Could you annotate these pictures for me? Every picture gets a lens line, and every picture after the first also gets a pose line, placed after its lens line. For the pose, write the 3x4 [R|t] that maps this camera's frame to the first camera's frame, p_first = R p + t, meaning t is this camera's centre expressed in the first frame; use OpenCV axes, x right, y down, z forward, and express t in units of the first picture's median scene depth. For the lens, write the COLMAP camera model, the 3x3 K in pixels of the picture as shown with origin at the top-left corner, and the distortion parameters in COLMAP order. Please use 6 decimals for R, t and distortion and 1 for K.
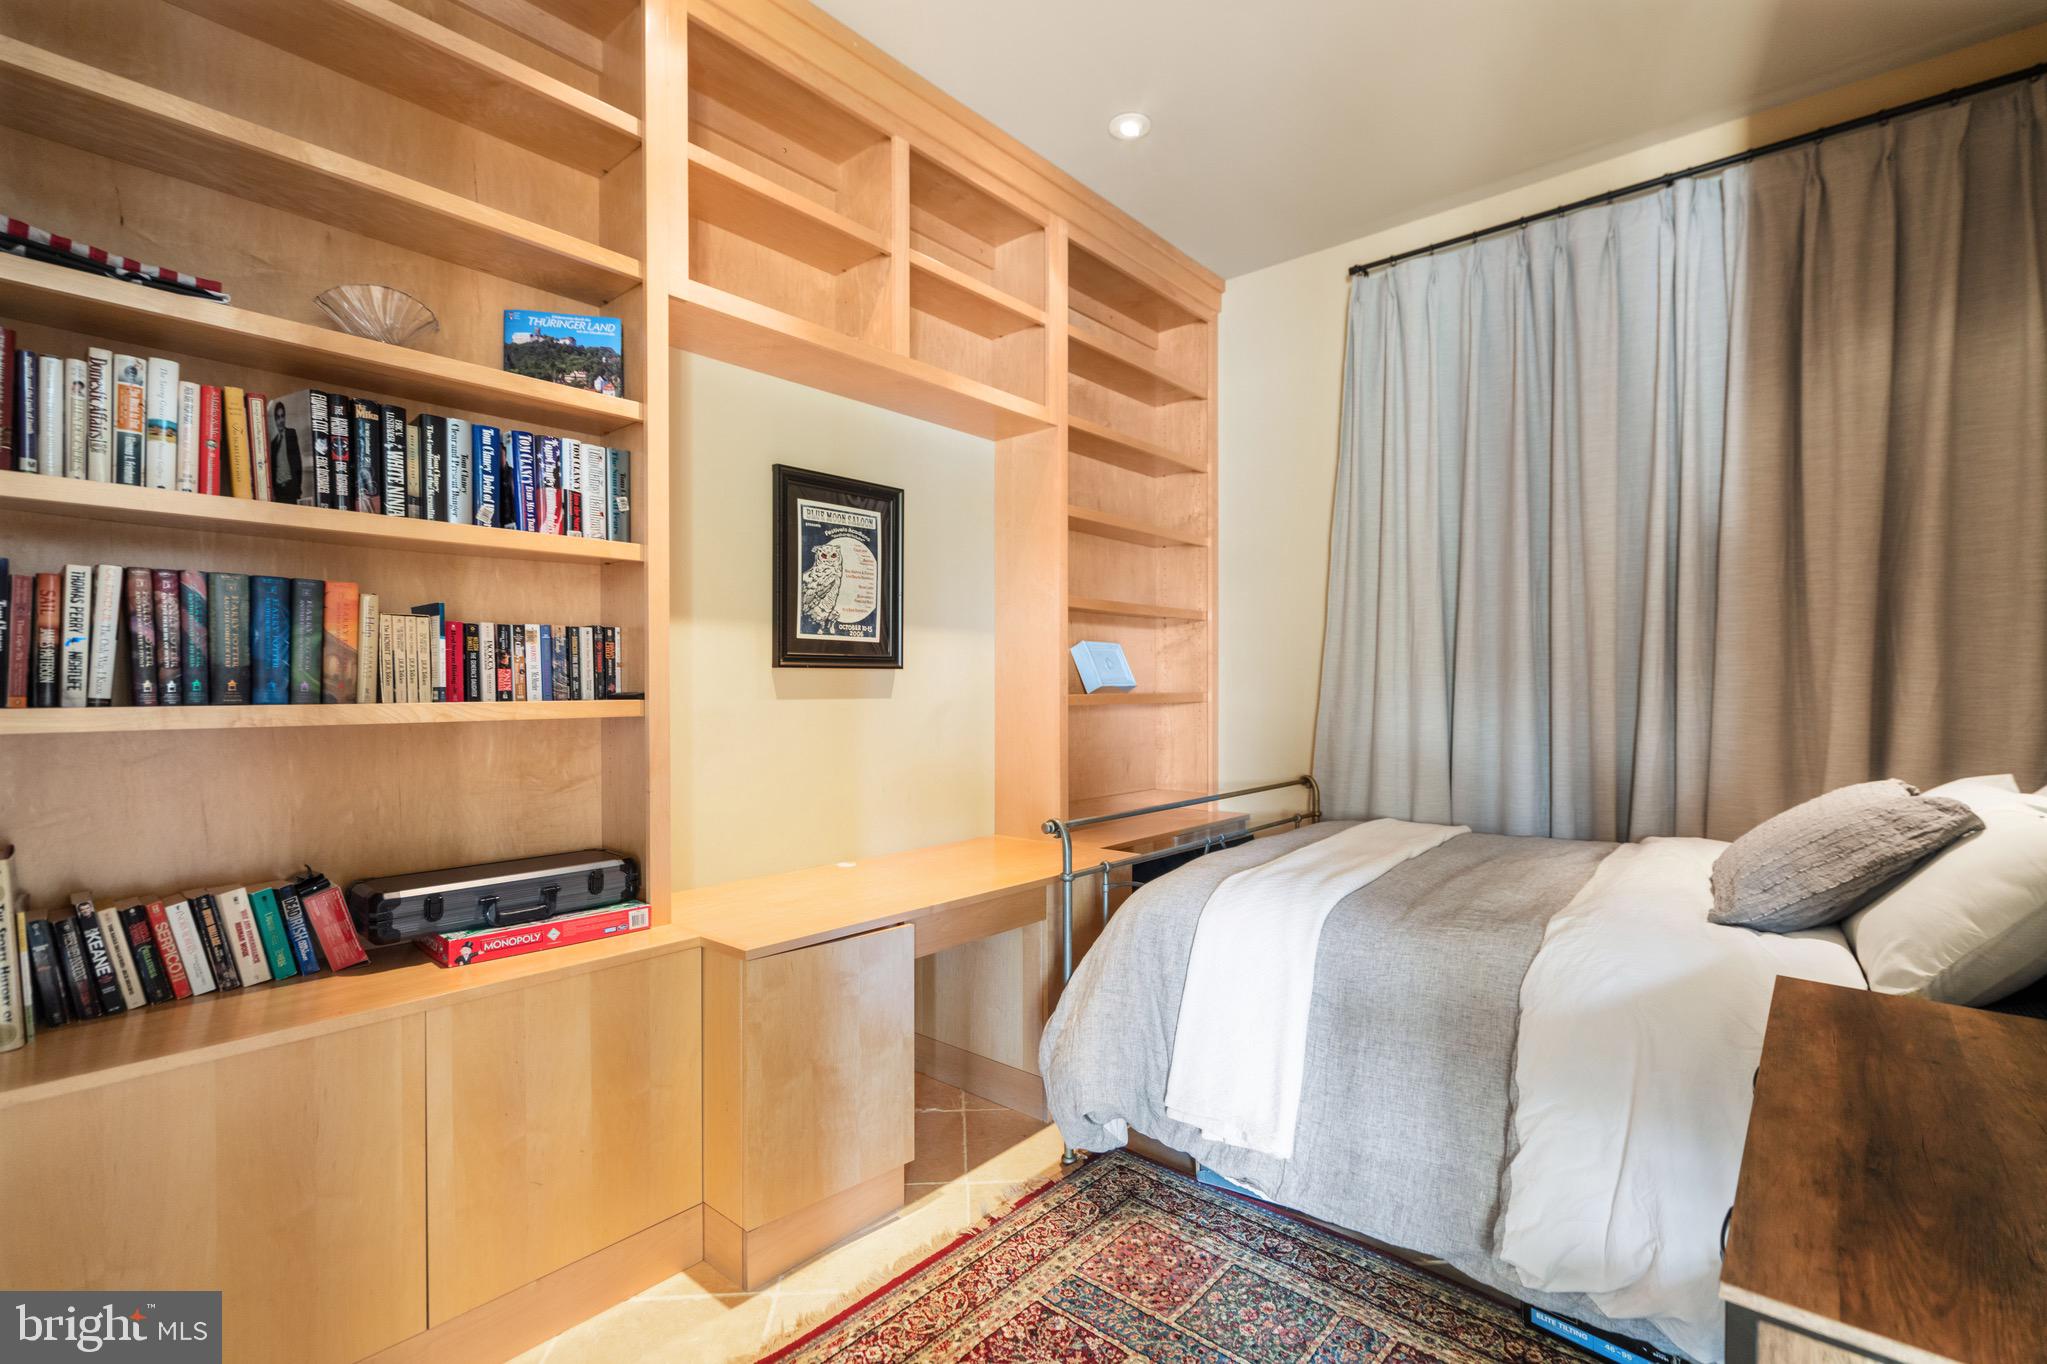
lens RADIAL K [[947.2, 0, 1010.9], [0, 947.2, 710.8], [0, 0, 1]] dist [-0.000330, 0.000459]
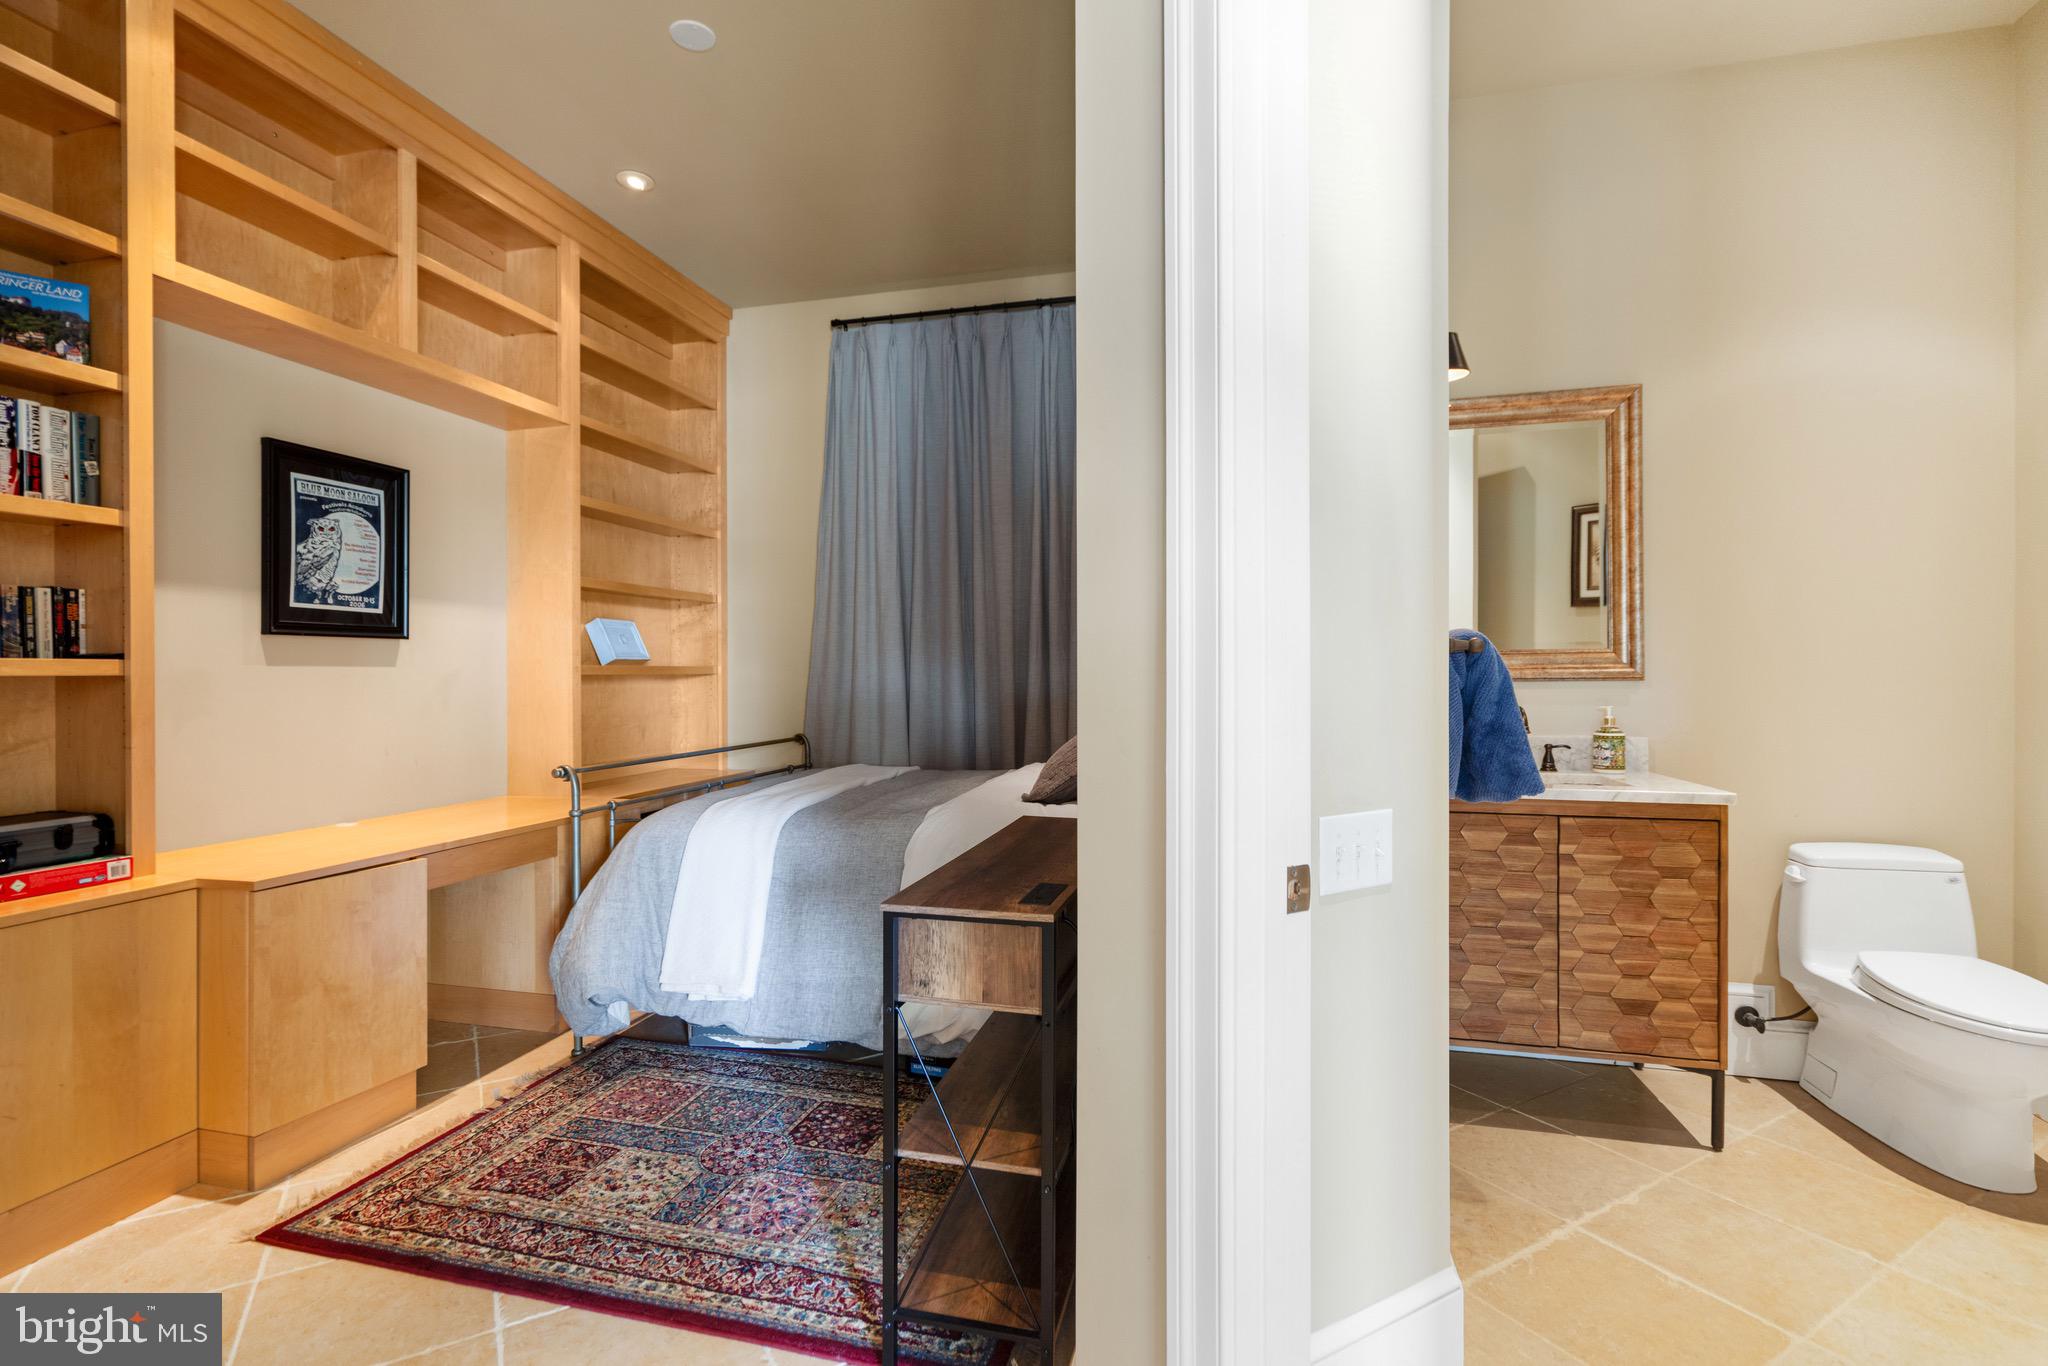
lens RADIAL K [[968.7, 0, 1015.8], [0, 968.7, 670.8], [0, 0, 1]] dist [0.000464, 0.000580]
pose [[0.893322, -0.002319, 0.449410, 0.007262], [0.016386, 0.999490, -0.027412, 0.041464], [-0.449118, 0.031852, 0.892905, -0.348831]]
